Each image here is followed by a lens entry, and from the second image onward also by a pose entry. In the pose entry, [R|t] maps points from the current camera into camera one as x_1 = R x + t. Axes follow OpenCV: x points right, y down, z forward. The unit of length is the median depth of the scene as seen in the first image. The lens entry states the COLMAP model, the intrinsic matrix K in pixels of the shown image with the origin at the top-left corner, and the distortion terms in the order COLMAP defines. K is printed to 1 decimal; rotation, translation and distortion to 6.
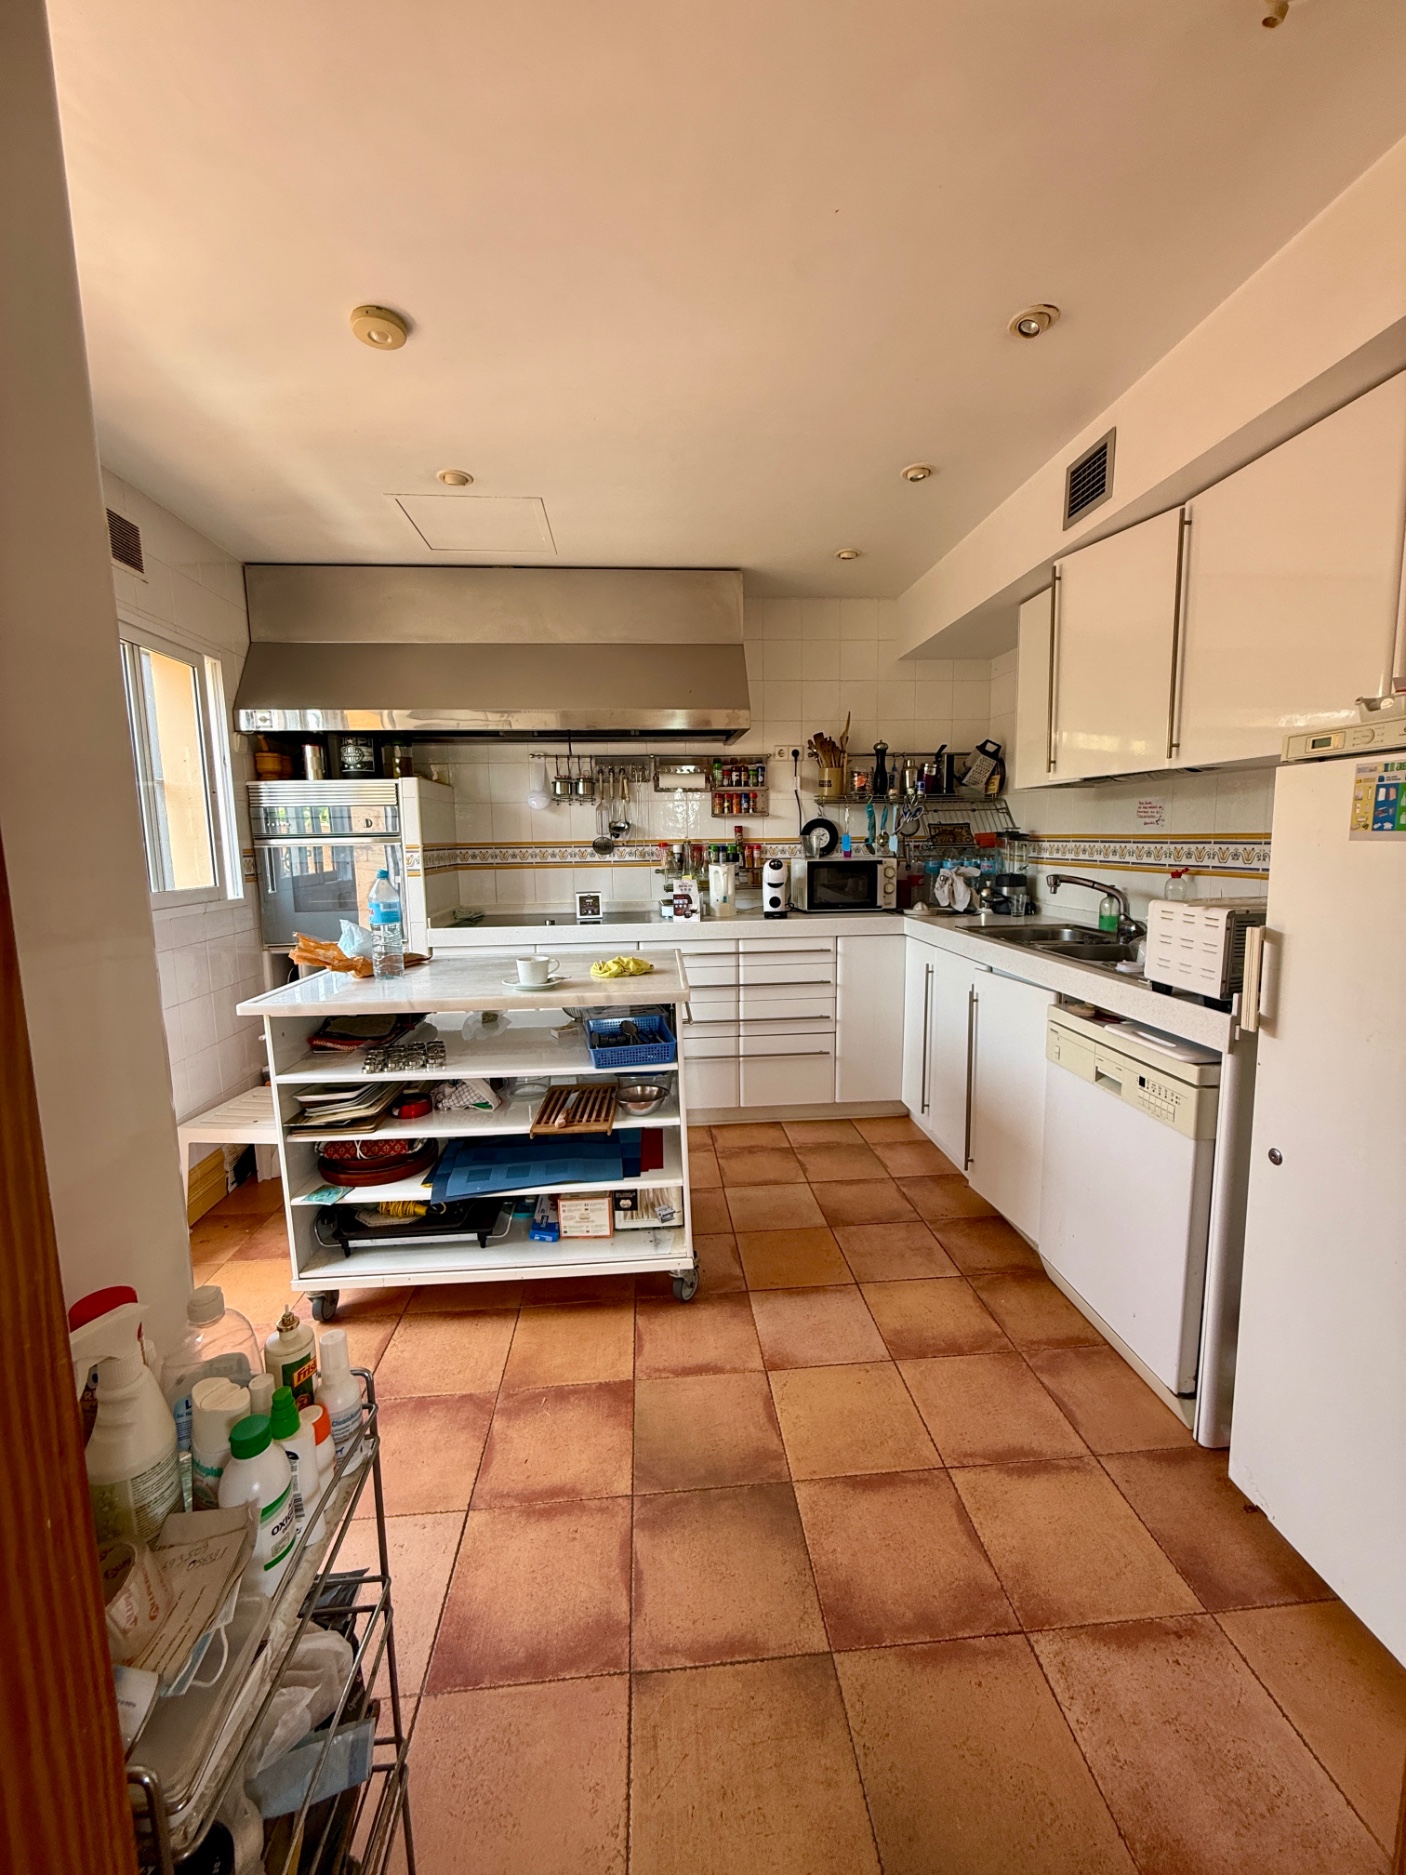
lens RADIAL K [[750.1, 0, 701.7], [0, 750.1, 934.6], [0, 0, 1]] dist [-0.000954, 0.000594]
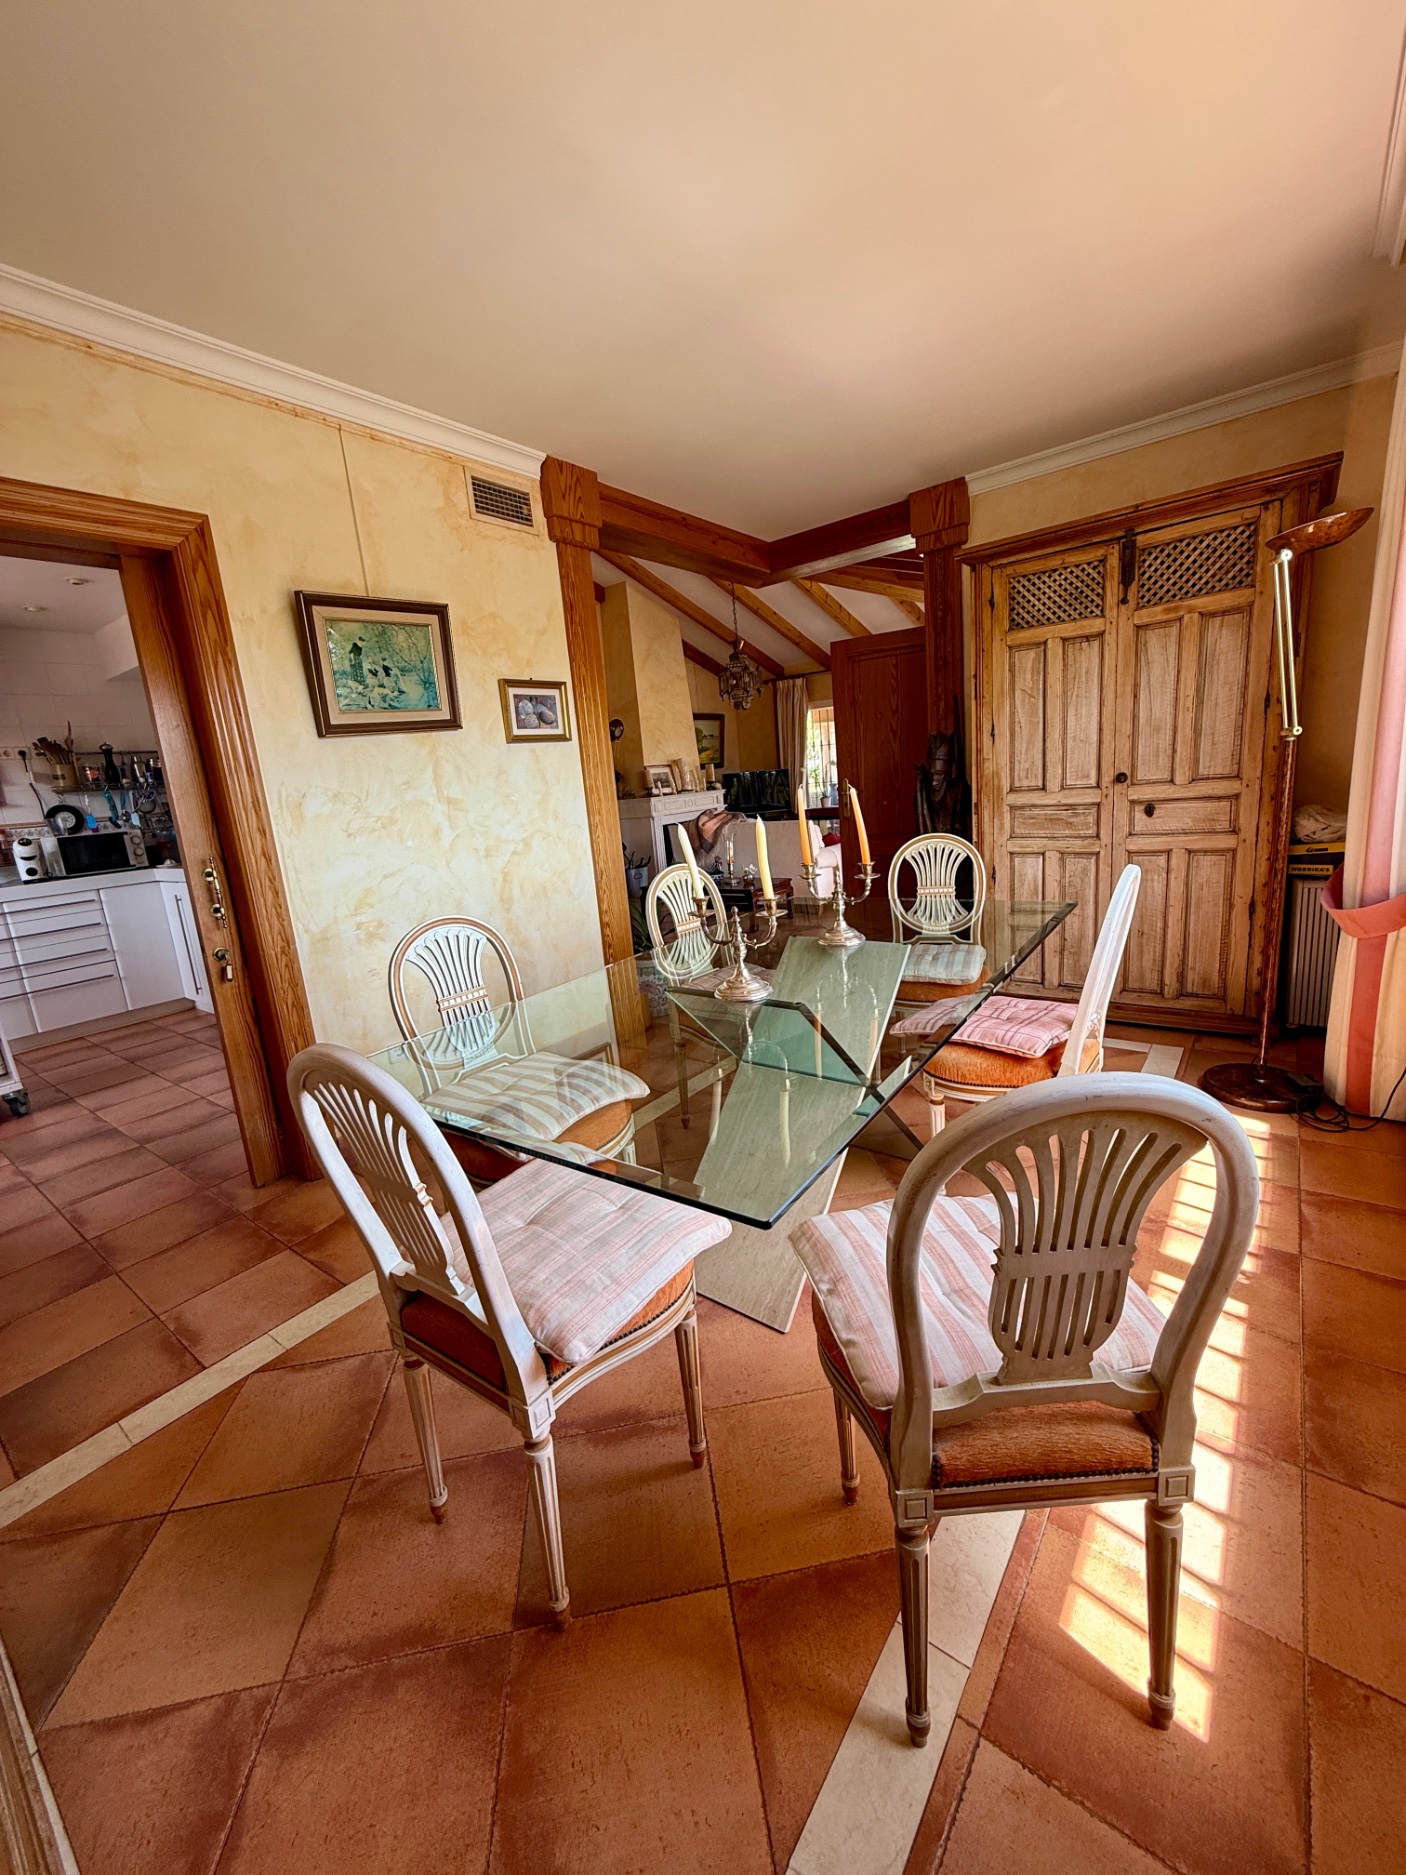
lens RADIAL K [[750.1, 0, 706.7], [0, 750.1, 934.5], [0, 0, 1]] dist [-0.000954, 0.000594]
pose [[0.665969, -0.194036, 0.720302, -0.075986], [0.173937, 0.979355, 0.103003, 0.127151], [-0.725418, 0.056691, 0.685970, -0.690851]]
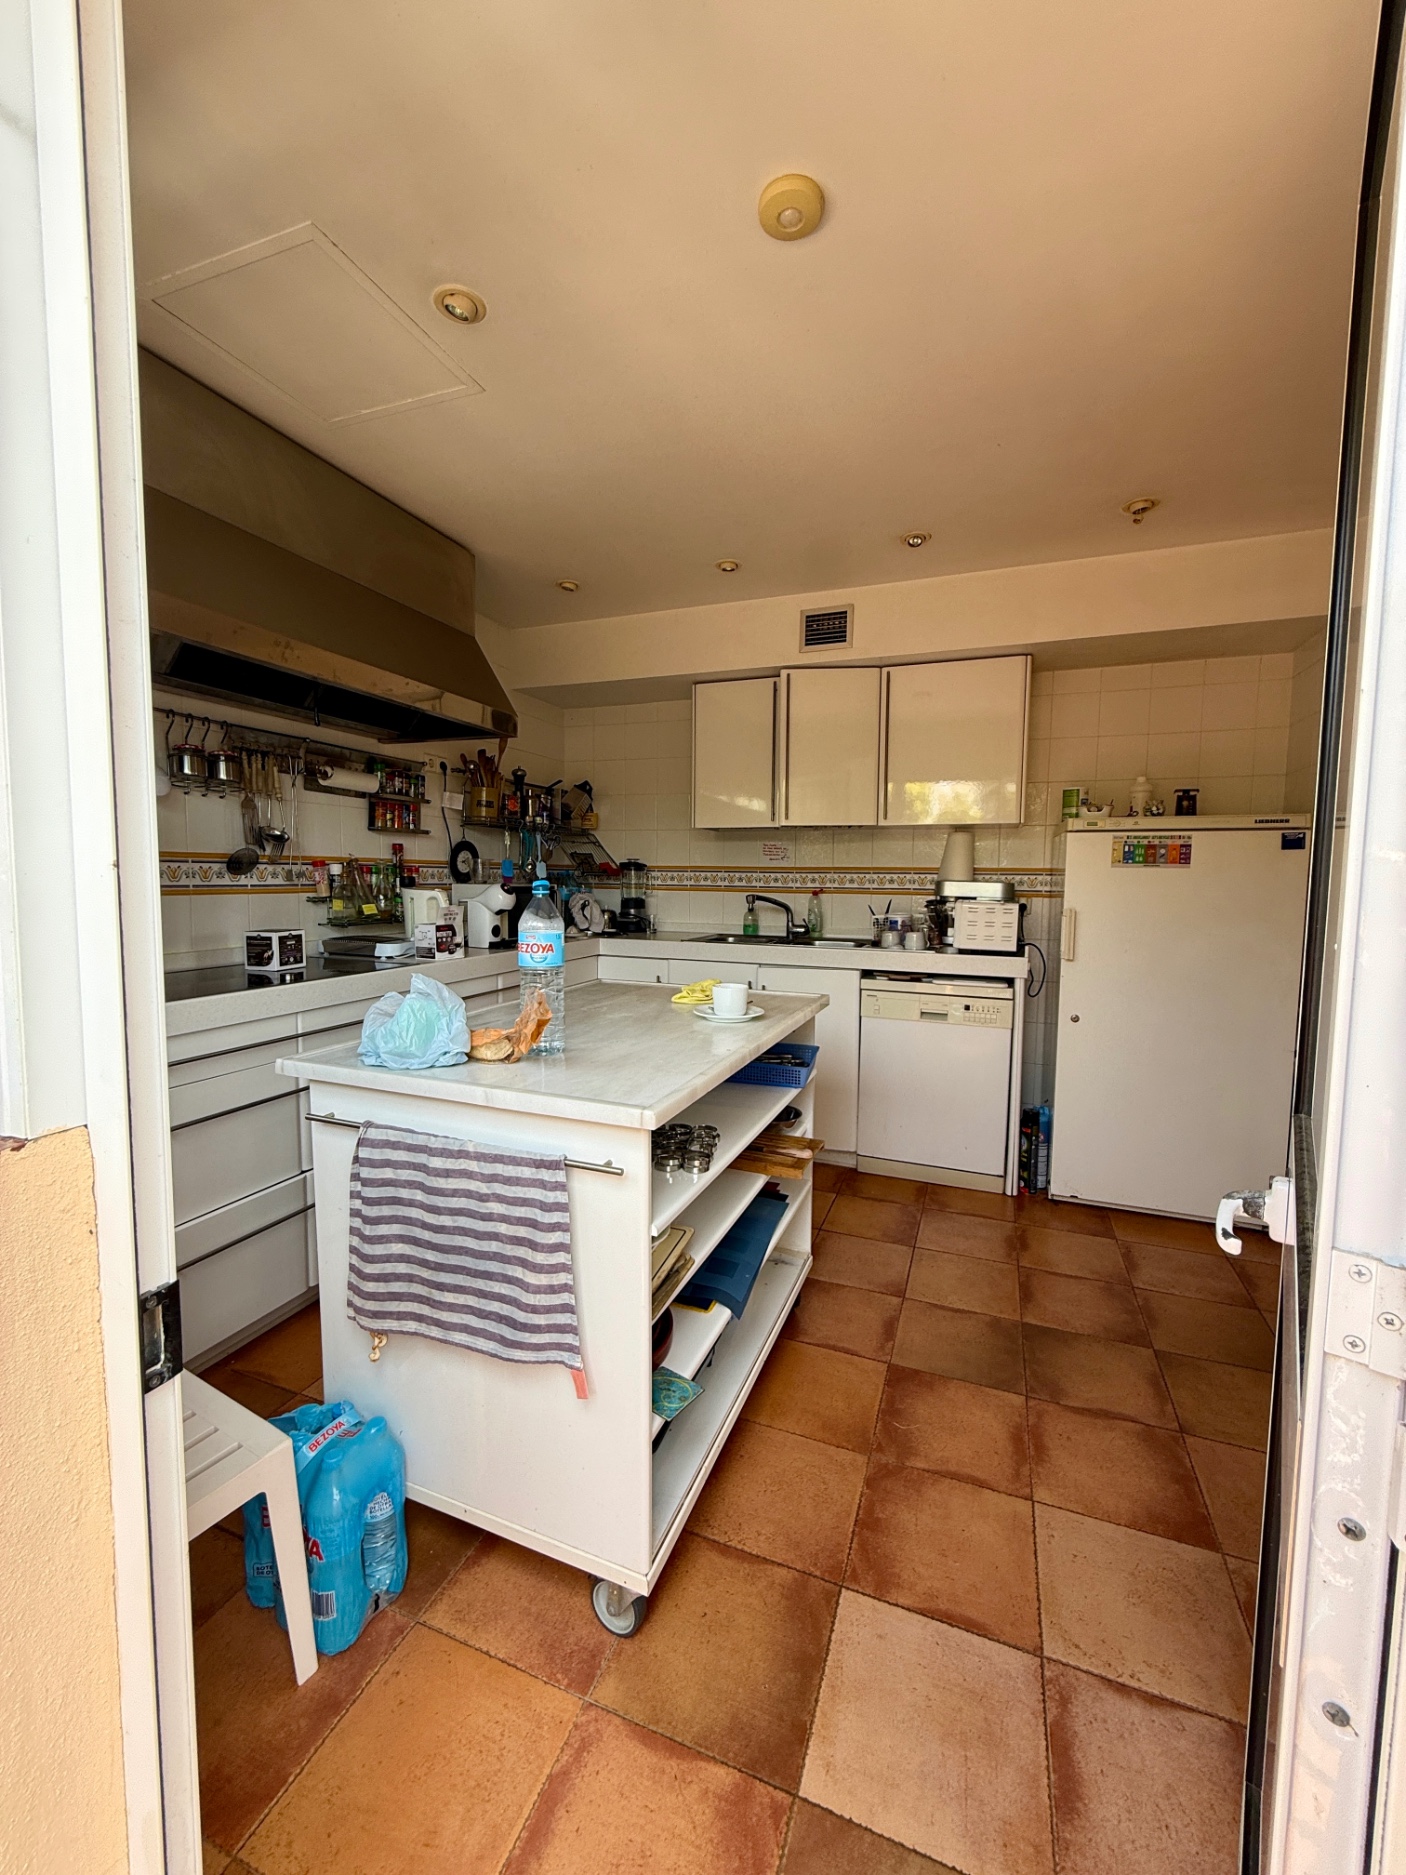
lens RADIAL K [[750.1, 0, 700.6], [0, 750.1, 935.4], [0, 0, 1]] dist [-0.000954, 0.000594]
pose [[0.433446, -0.050772, 0.899748, -0.592492], [0.099156, 0.995037, 0.008382, -0.020950], [-0.895708, 0.085583, 0.436329, 0.383021]]
